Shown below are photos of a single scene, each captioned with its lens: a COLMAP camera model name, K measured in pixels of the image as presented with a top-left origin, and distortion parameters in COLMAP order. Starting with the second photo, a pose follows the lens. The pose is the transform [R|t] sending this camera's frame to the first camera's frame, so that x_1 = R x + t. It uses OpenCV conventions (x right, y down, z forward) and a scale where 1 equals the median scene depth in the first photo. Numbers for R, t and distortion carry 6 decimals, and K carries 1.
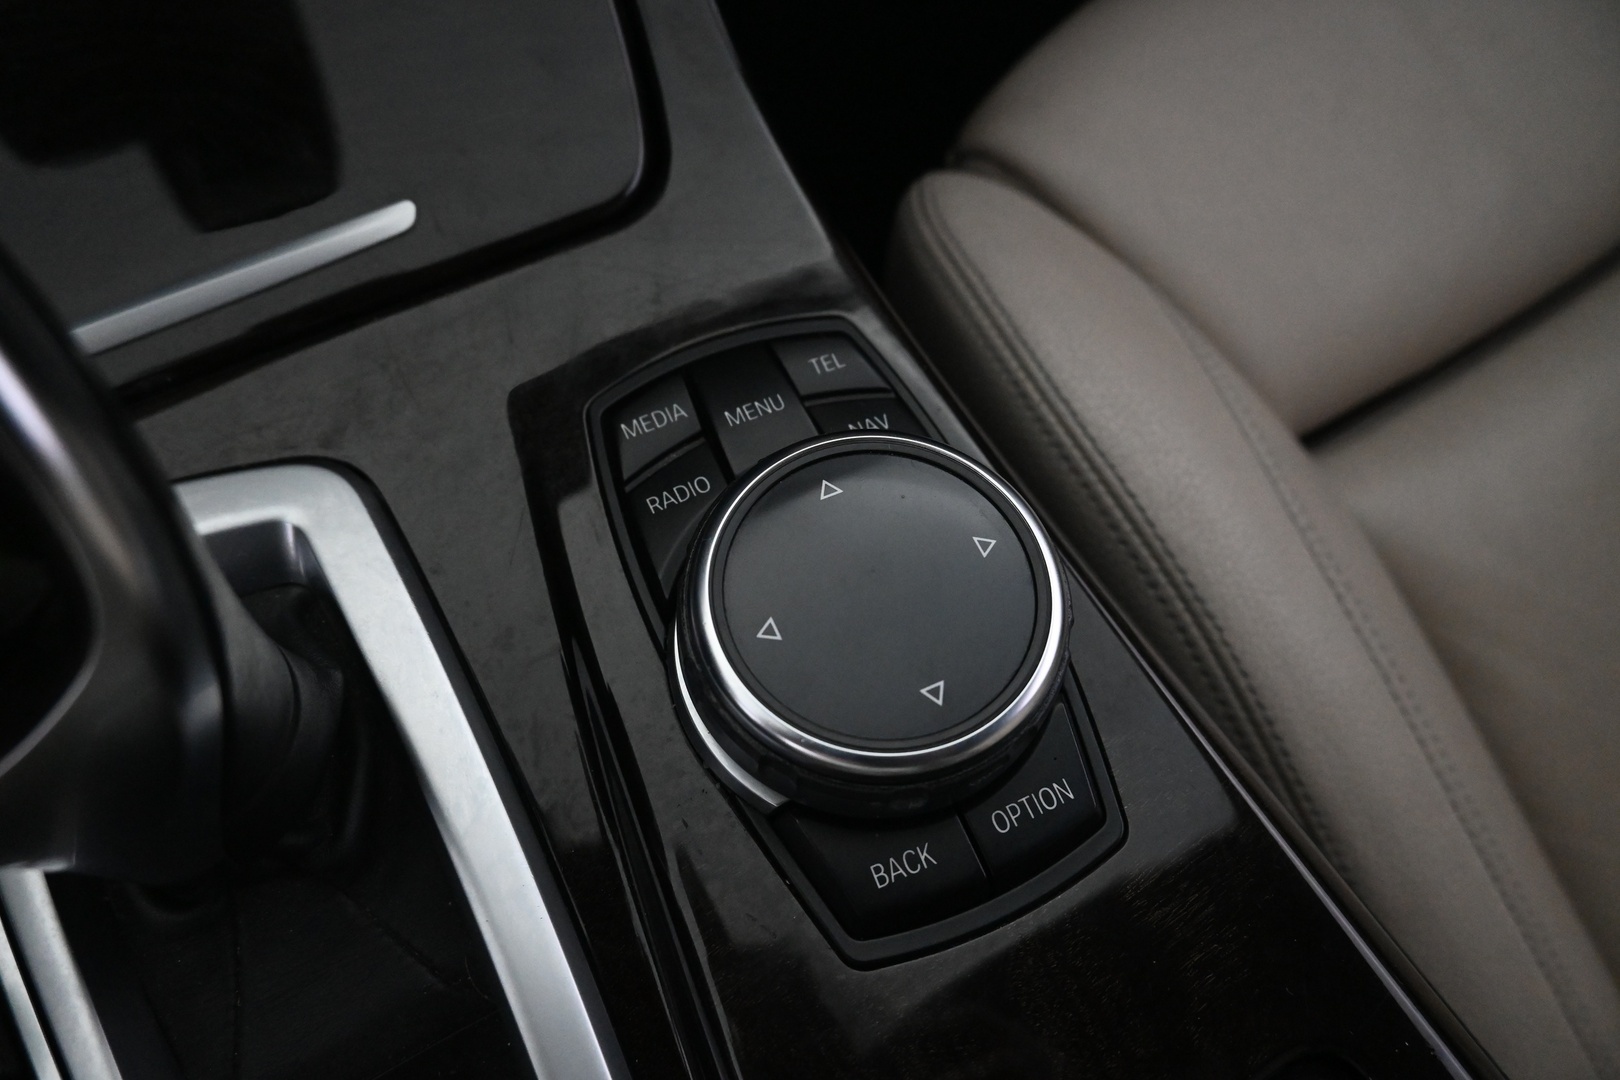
lens RADIAL K [[1082.6, 0, 810.0], [0, 1082.6, 540.0], [0, 0, 1]] dist [-0.003912, -0.000270]
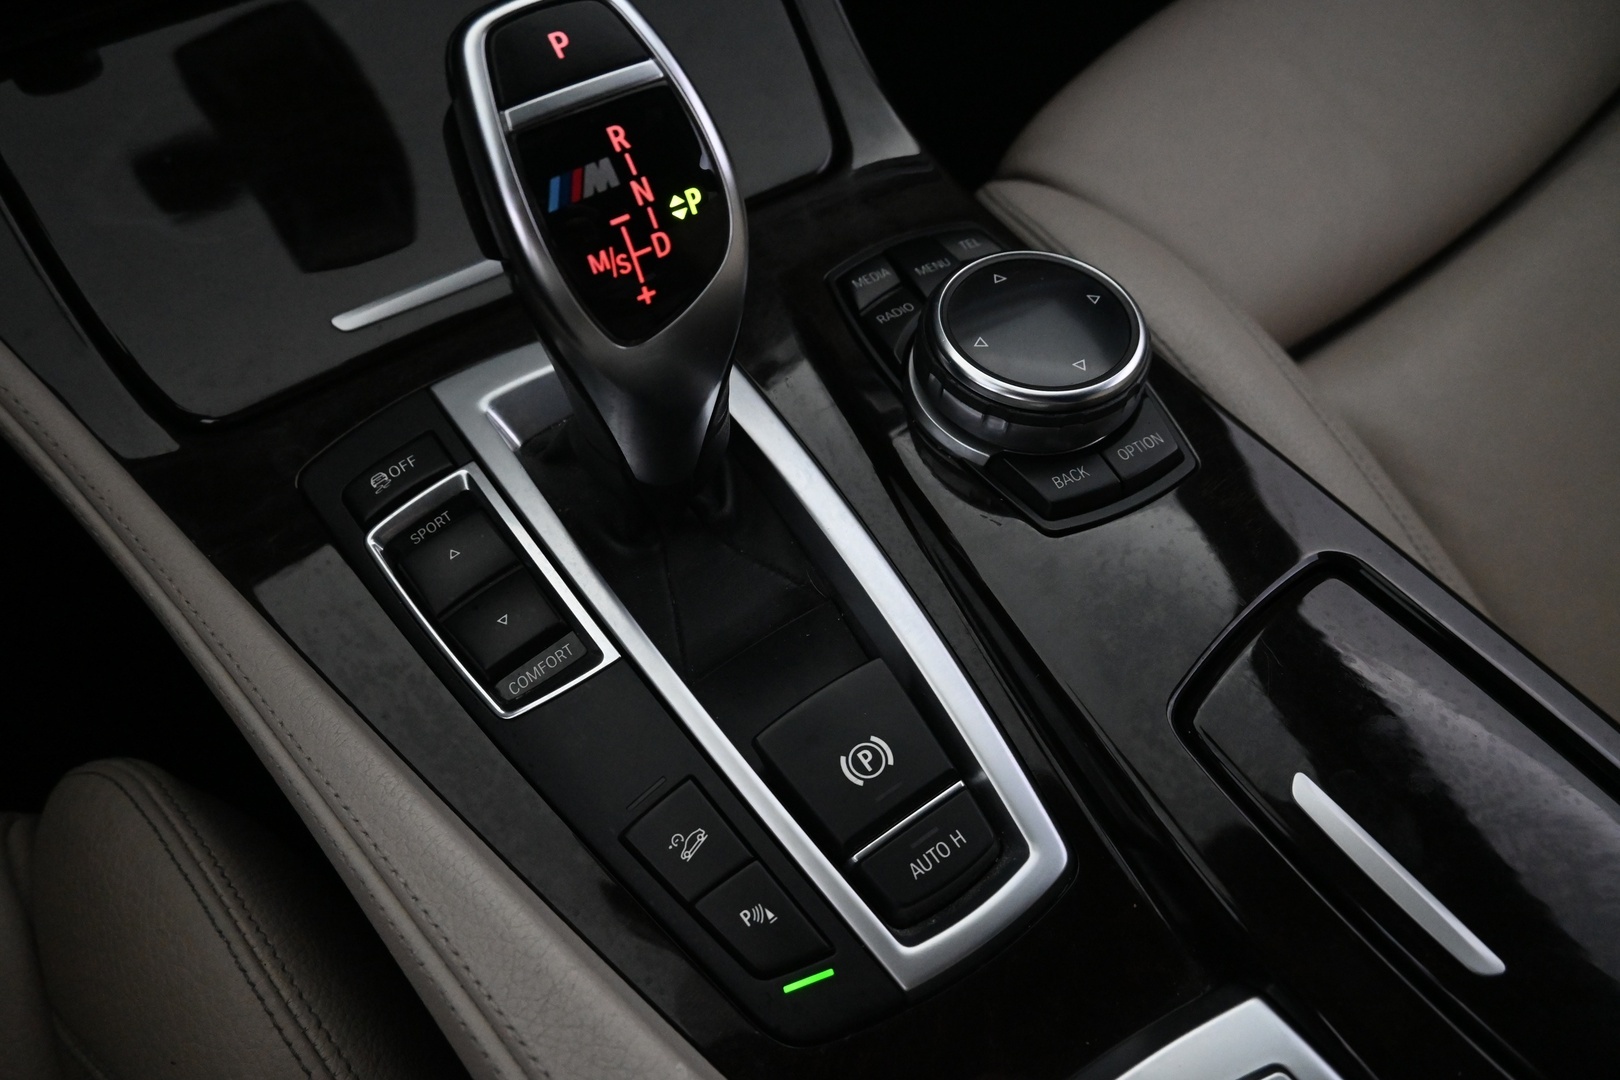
lens RADIAL K [[1124.6, 0, 810.0], [0, 1124.6, 540.0], [0, 0, 1]] dist [0.001343, 0.003772]
pose [[0.996449, -0.077408, 0.033136, -0.329826], [0.082042, 0.981106, -0.175213, 0.575309], [-0.018948, 0.177309, 0.983973, -0.599422]]
